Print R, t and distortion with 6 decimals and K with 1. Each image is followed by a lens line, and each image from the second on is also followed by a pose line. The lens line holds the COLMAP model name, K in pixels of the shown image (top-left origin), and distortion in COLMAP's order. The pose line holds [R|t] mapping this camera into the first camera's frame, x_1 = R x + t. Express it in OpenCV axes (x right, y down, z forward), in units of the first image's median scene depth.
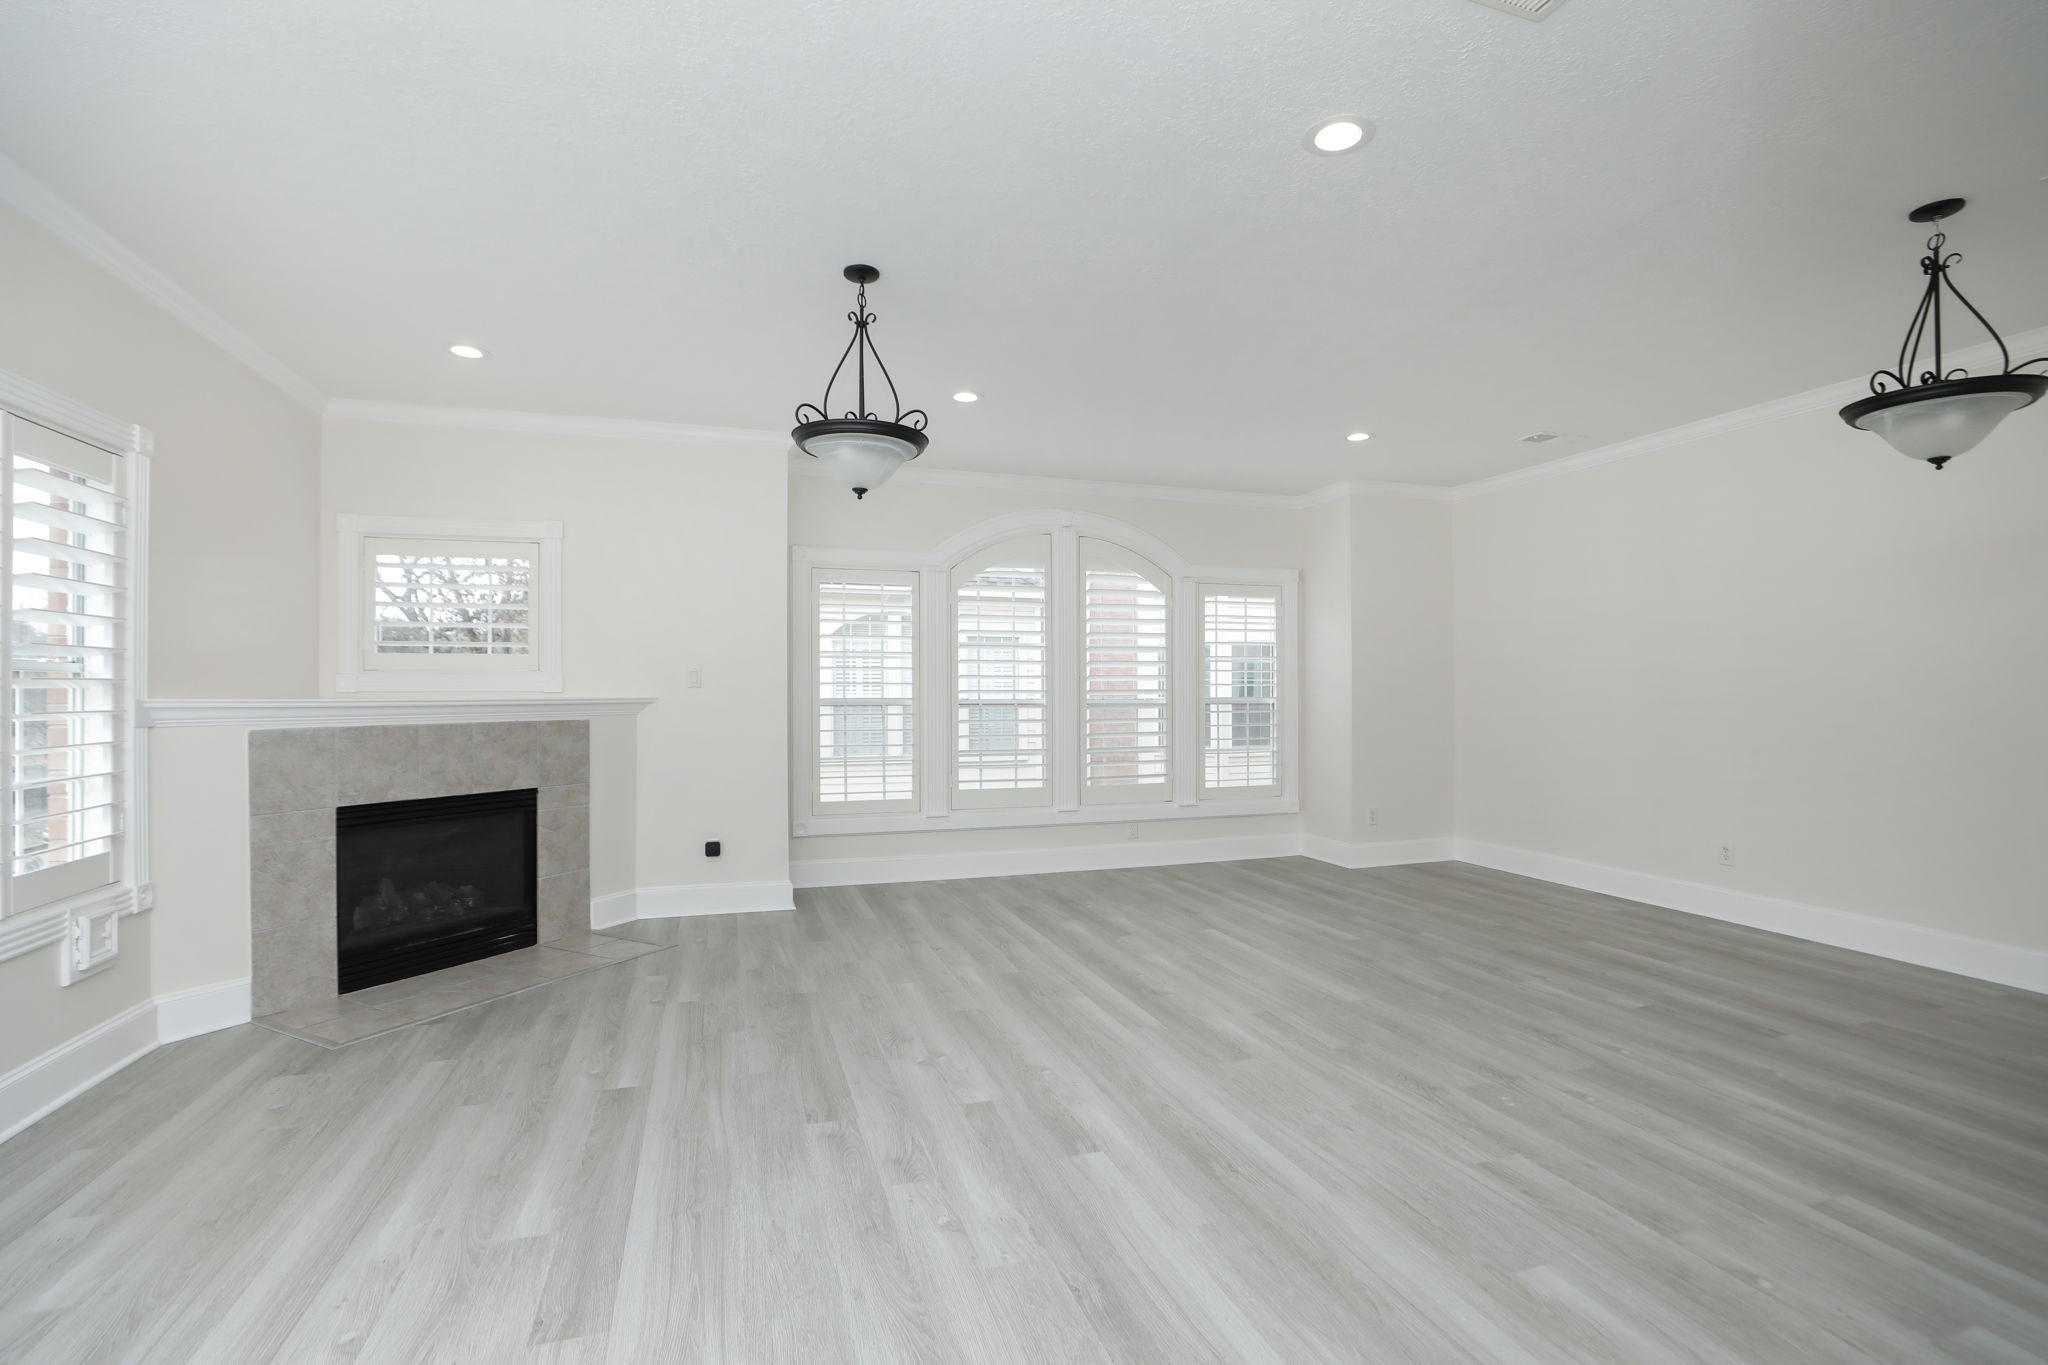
lens RADIAL K [[933.1, 0, 1022.3], [0, 933.1, 686.4], [0, 0, 1]] dist [-0.045916, 0.014327]
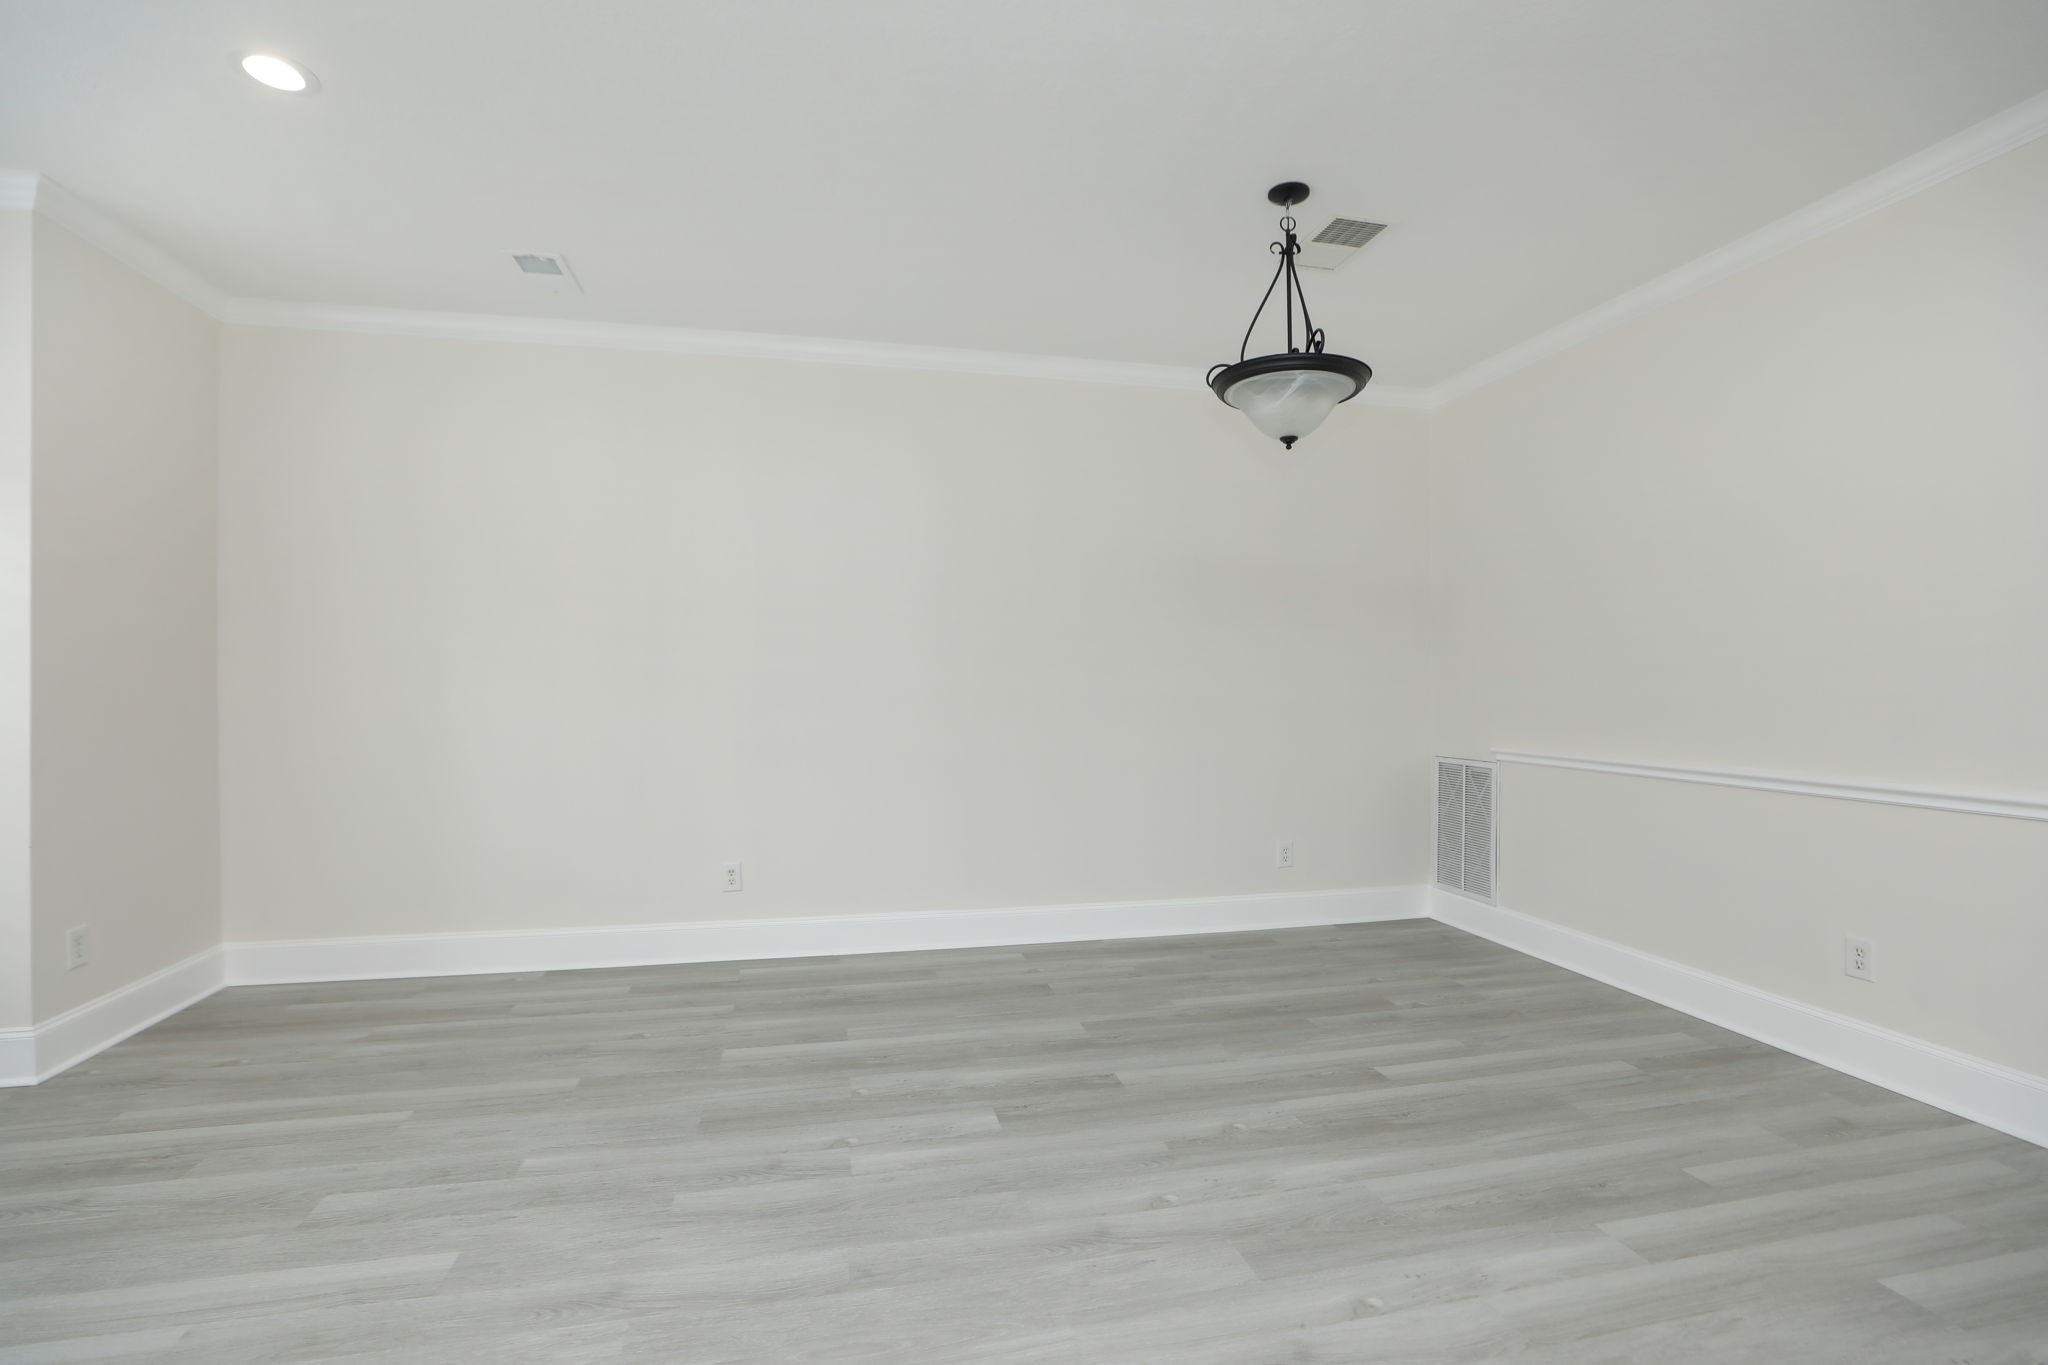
lens RADIAL K [[933.1, 0, 1022.3], [0, 933.1, 686.4], [0, 0, 1]] dist [-0.045916, 0.014327]
pose [[0.096574, 0.001105, 0.995325, -0.025201], [-0.005124, 0.999987, -0.000613, 0.017548], [-0.995313, -0.005040, 0.096578, 0.850764]]
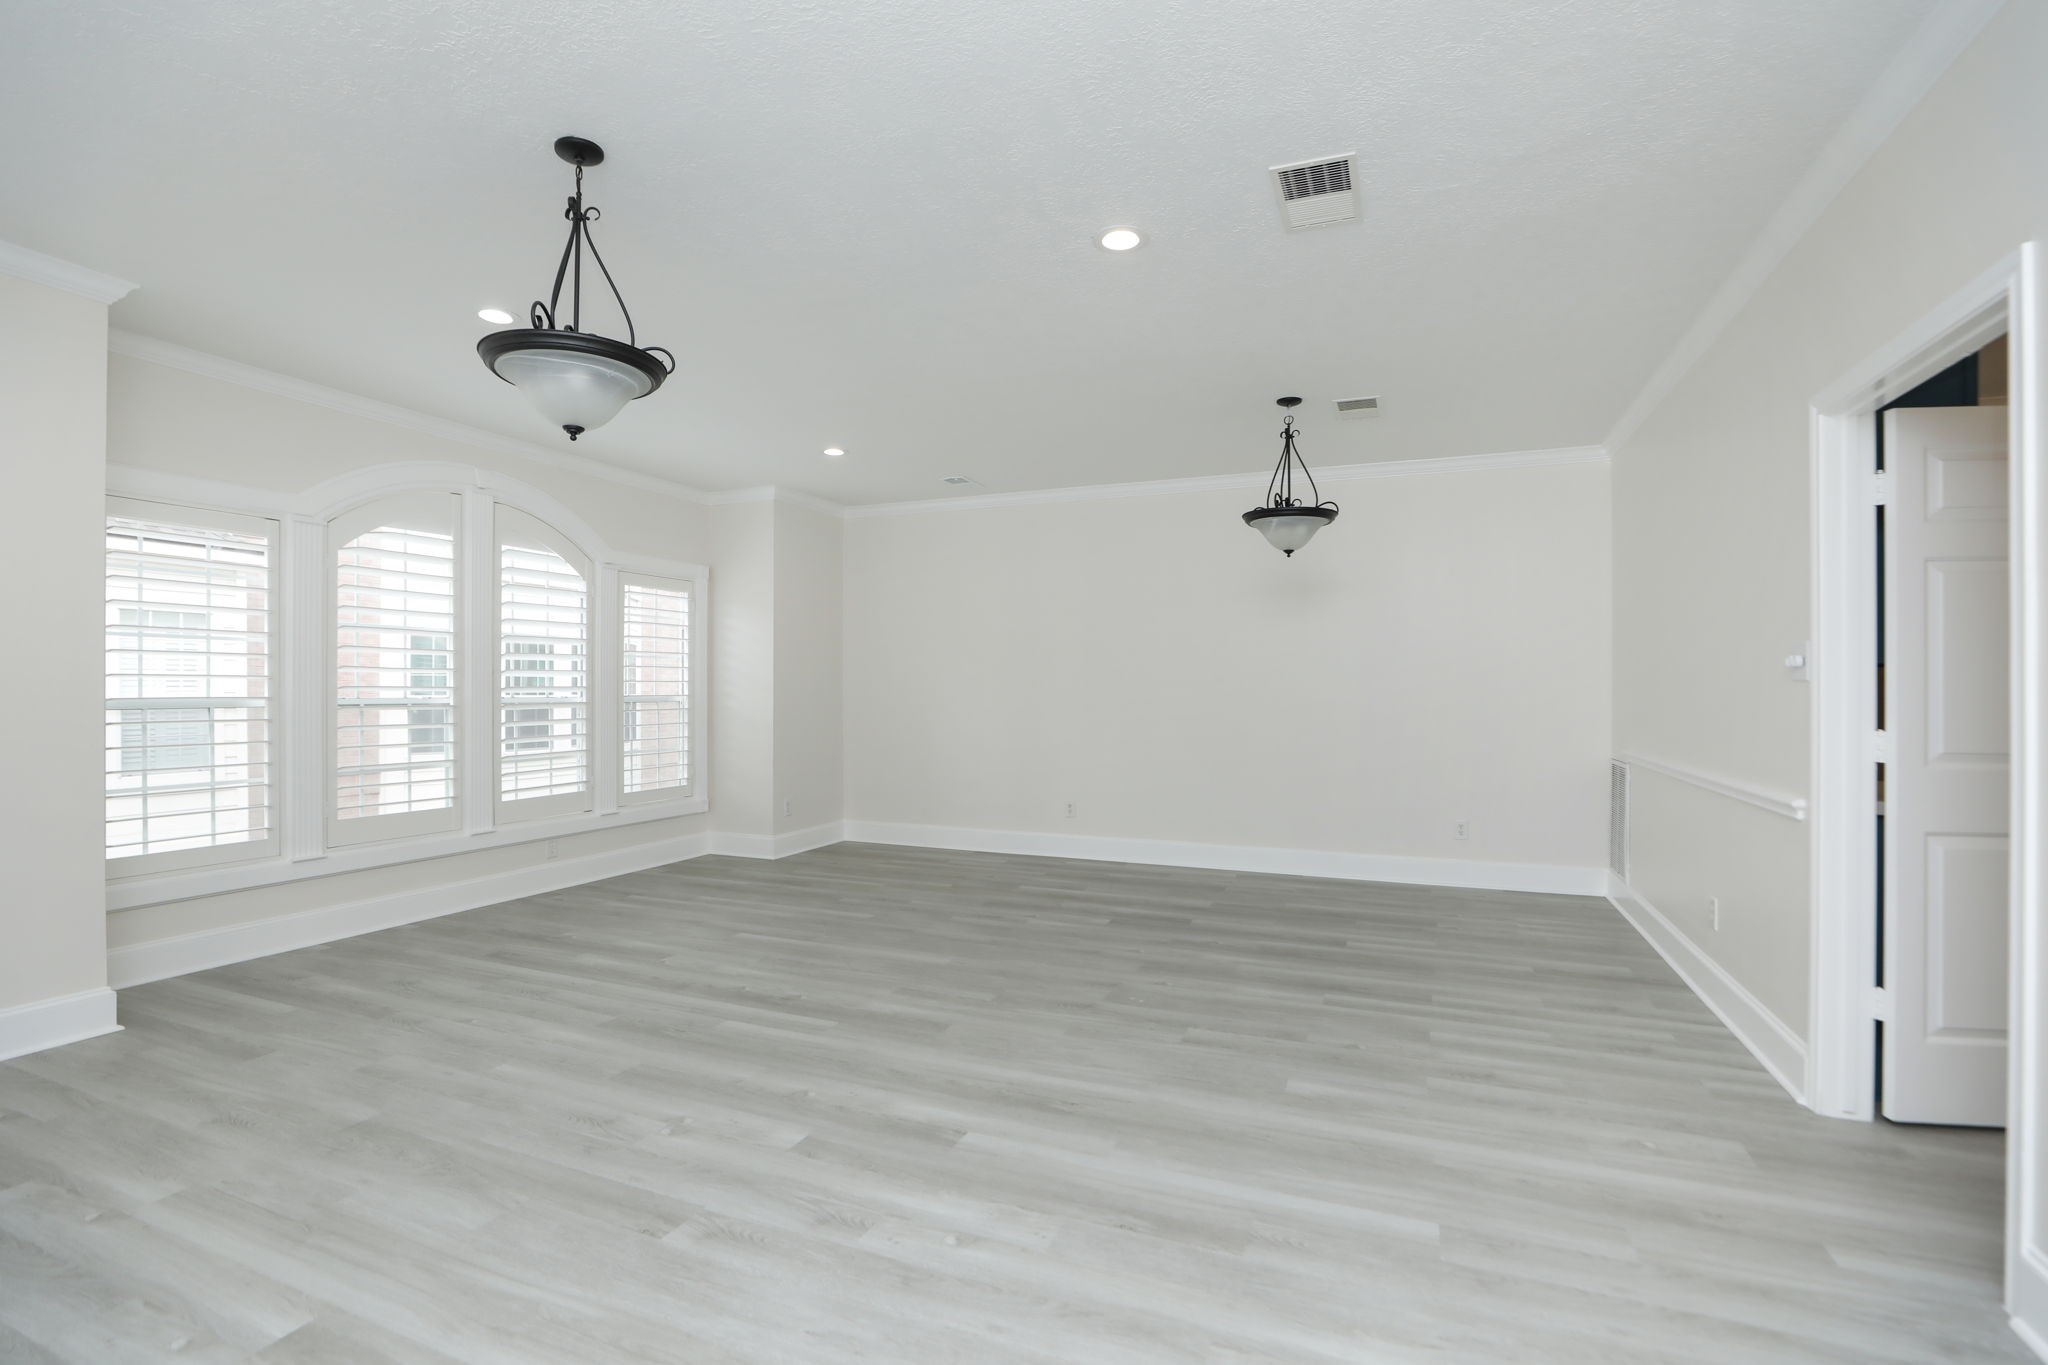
lens RADIAL K [[933.1, 0, 1022.3], [0, 933.1, 686.4], [0, 0, 1]] dist [-0.045916, 0.014327]
pose [[0.653957, 0.005307, 0.756514, -0.426826], [-0.007046, 0.999975, -0.000924, 0.001938], [-0.756499, -0.004726, 0.653977, 0.178597]]
